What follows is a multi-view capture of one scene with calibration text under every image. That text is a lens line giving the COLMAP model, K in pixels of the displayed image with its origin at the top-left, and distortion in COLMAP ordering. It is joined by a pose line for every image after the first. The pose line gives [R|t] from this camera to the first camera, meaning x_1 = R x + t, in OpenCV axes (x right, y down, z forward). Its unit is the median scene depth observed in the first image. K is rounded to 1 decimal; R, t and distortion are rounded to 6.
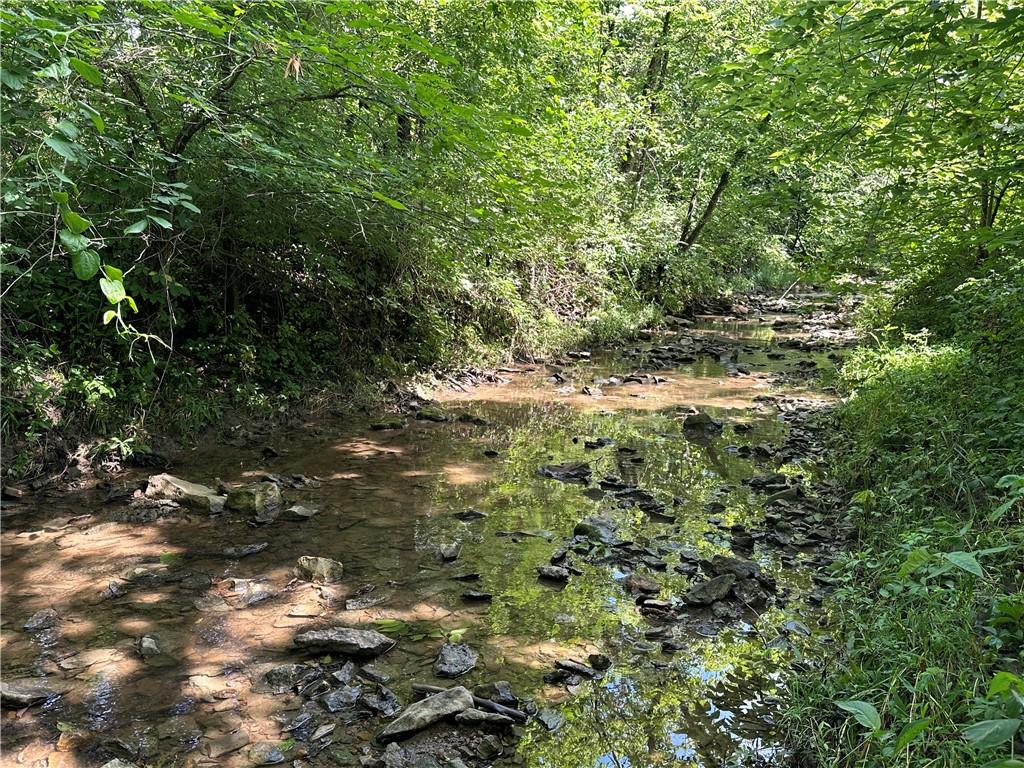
lens RADIAL K [[865.4, 0, 511.7], [0, 865.4, 384.2], [0, 0, 1]] dist [-0.002023, -0.001076]
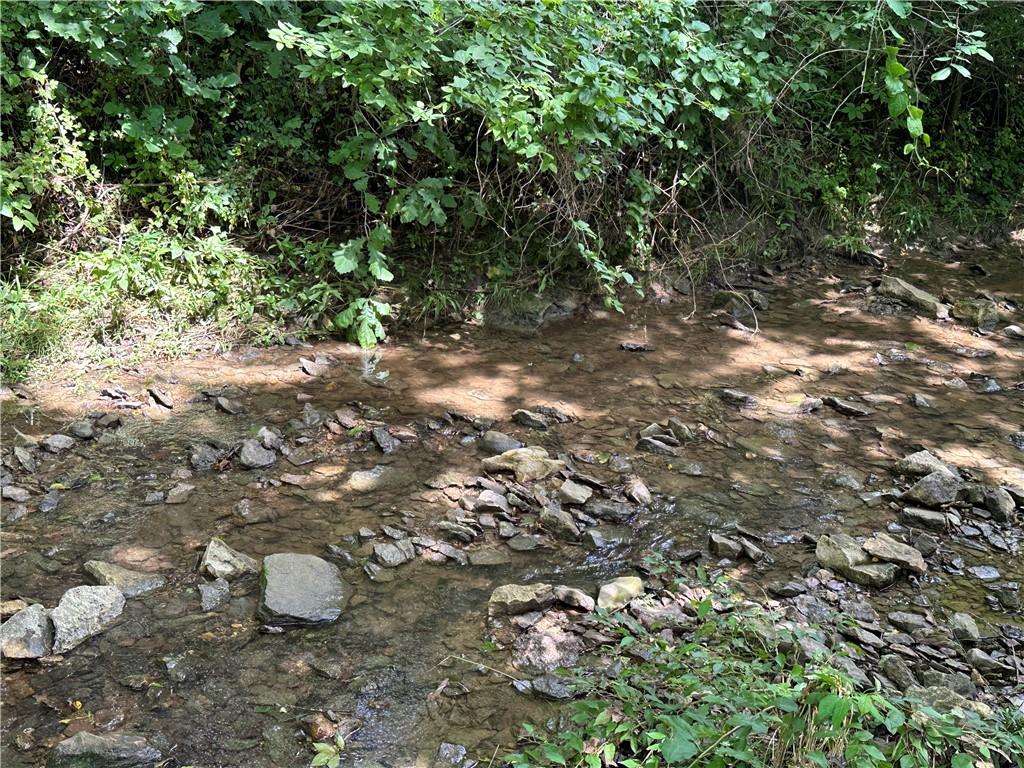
lens RADIAL K [[1250.9, 0, 512.0], [0, 1250.9, 385.8], [0, 0, 1]] dist [0.026999, 0.000000]
pose [[0.846781, 0.209752, -0.488842, 0.007982], [-0.114875, 0.969398, 0.216960, -0.068279], [0.519390, -0.127561, 0.844963, -0.808012]]
